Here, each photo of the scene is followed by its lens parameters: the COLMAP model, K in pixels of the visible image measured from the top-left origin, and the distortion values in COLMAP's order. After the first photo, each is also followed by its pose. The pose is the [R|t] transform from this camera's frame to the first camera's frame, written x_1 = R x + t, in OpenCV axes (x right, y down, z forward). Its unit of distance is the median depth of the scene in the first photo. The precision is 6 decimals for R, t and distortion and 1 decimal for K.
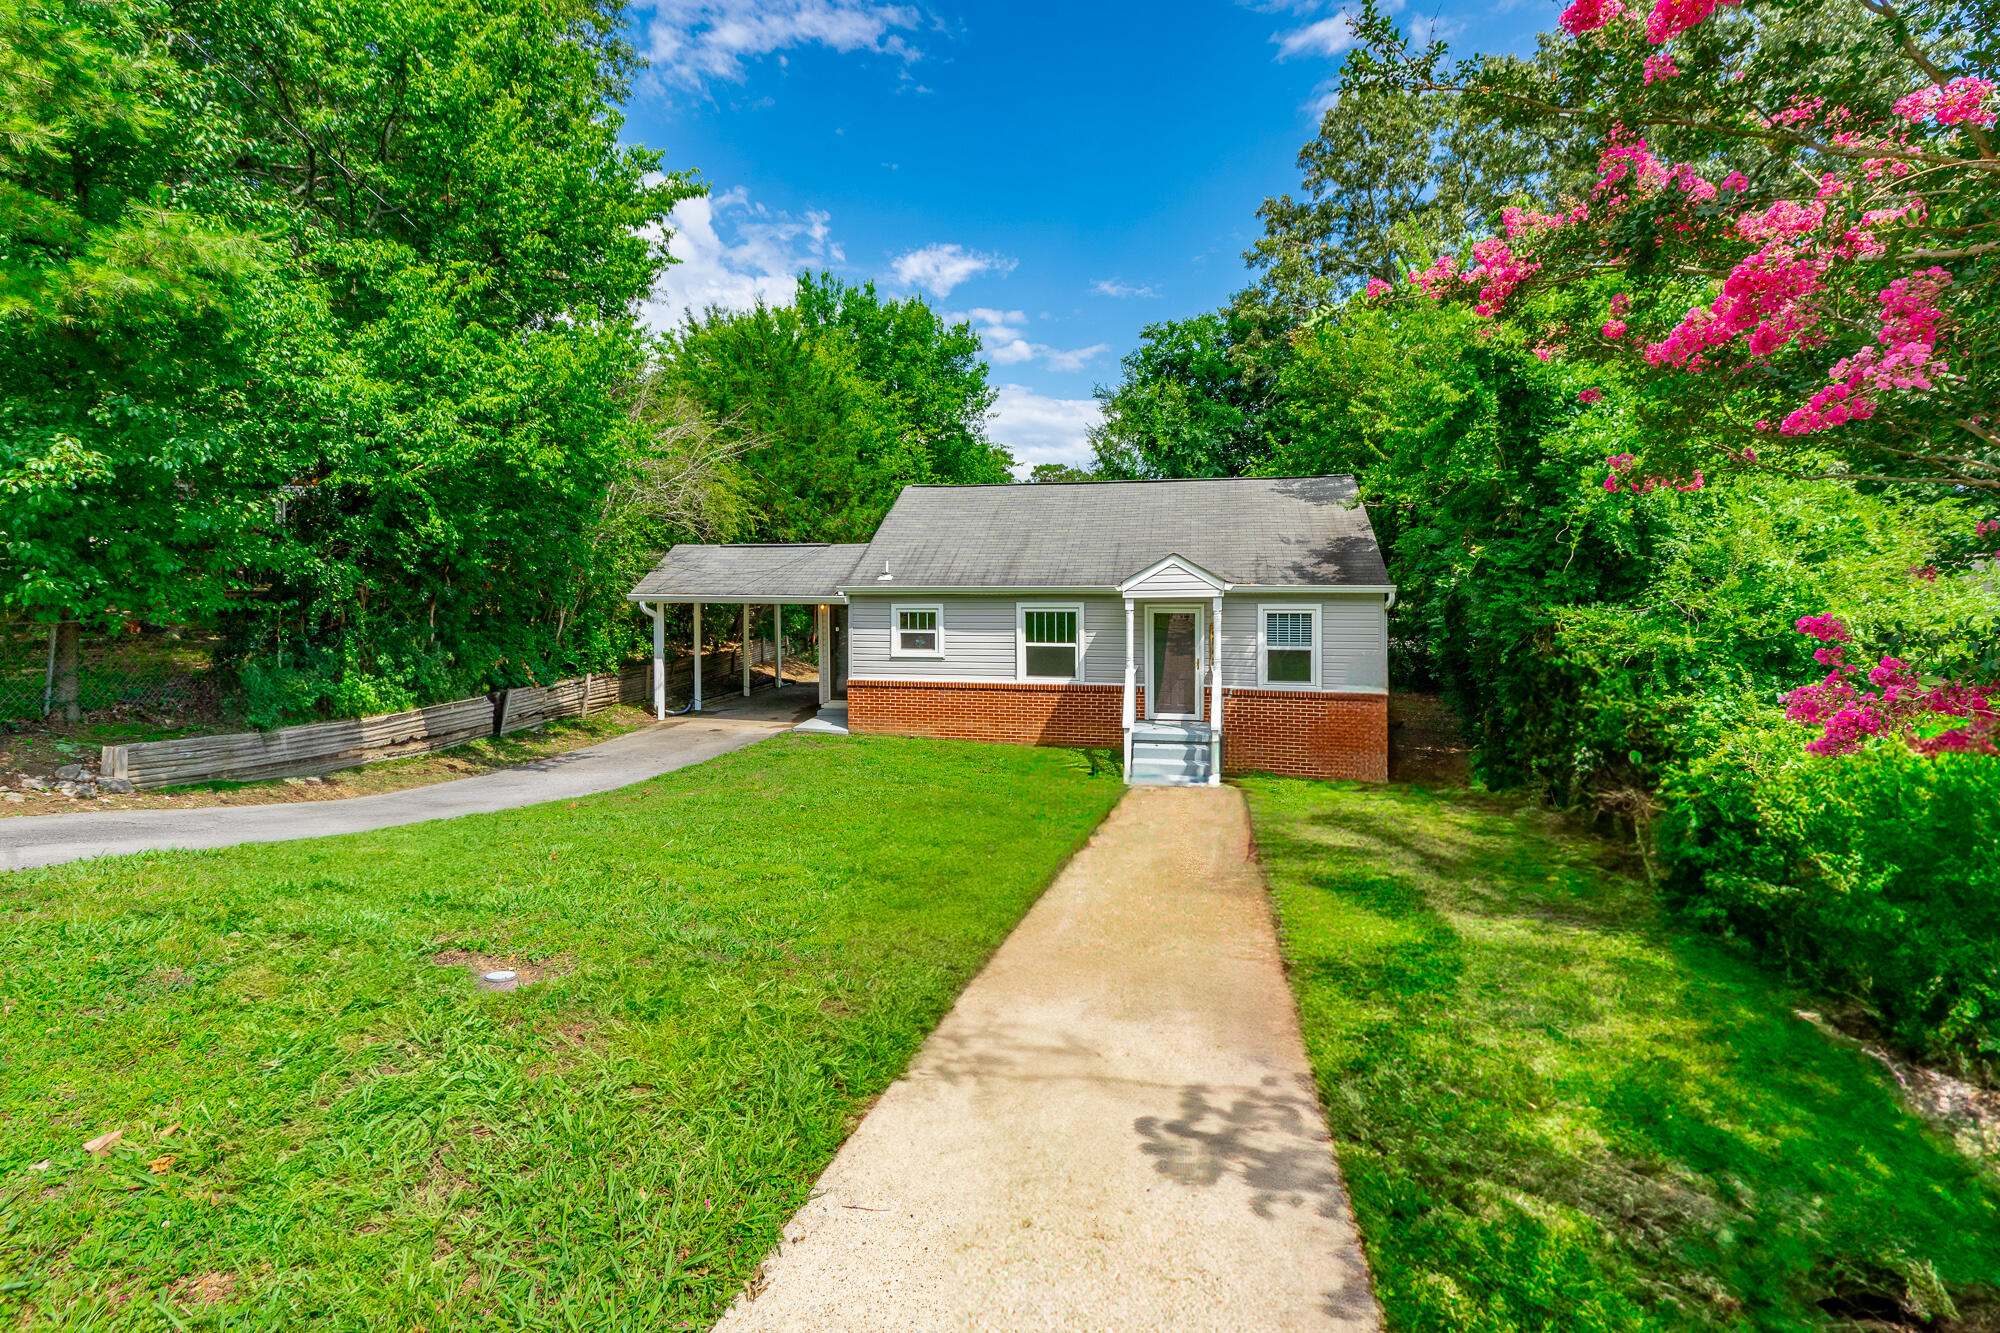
lens RADIAL K [[910.8, 0, 1013.7], [0, 910.8, 611.2], [0, 0, 1]] dist [0.001955, 0.000287]
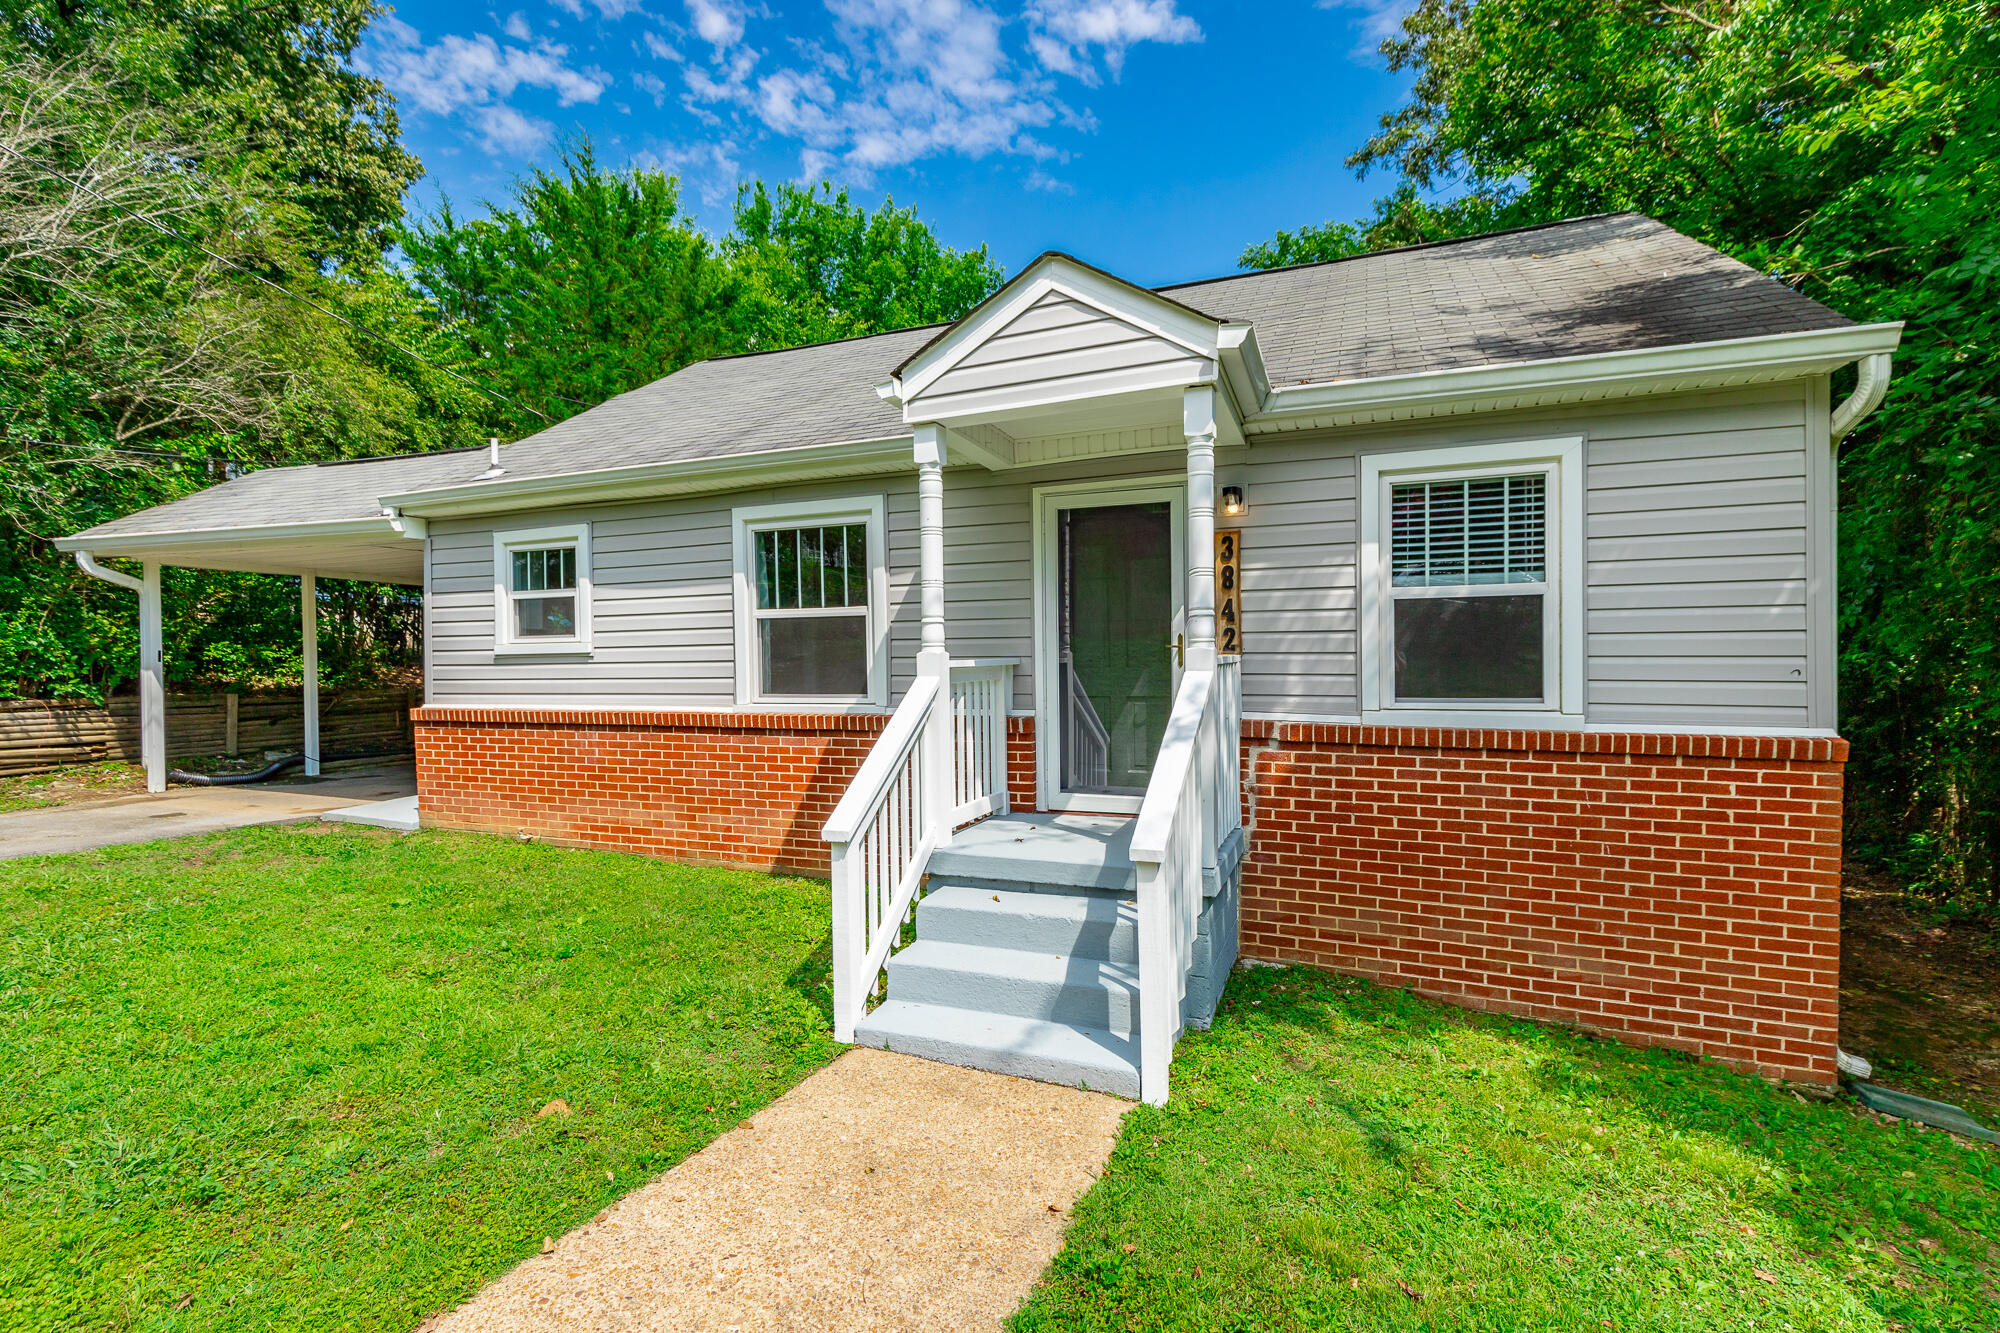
lens RADIAL K [[905.8, 0, 1028.0], [0, 905.8, 682.0], [0, 0, 1]] dist [0.002109, -0.000041]
pose [[0.982499, -0.004477, -0.186214, 0.201831], [0.000343, 0.999753, -0.022227, 0.074517], [0.186267, 0.021774, 0.982258, 0.635160]]
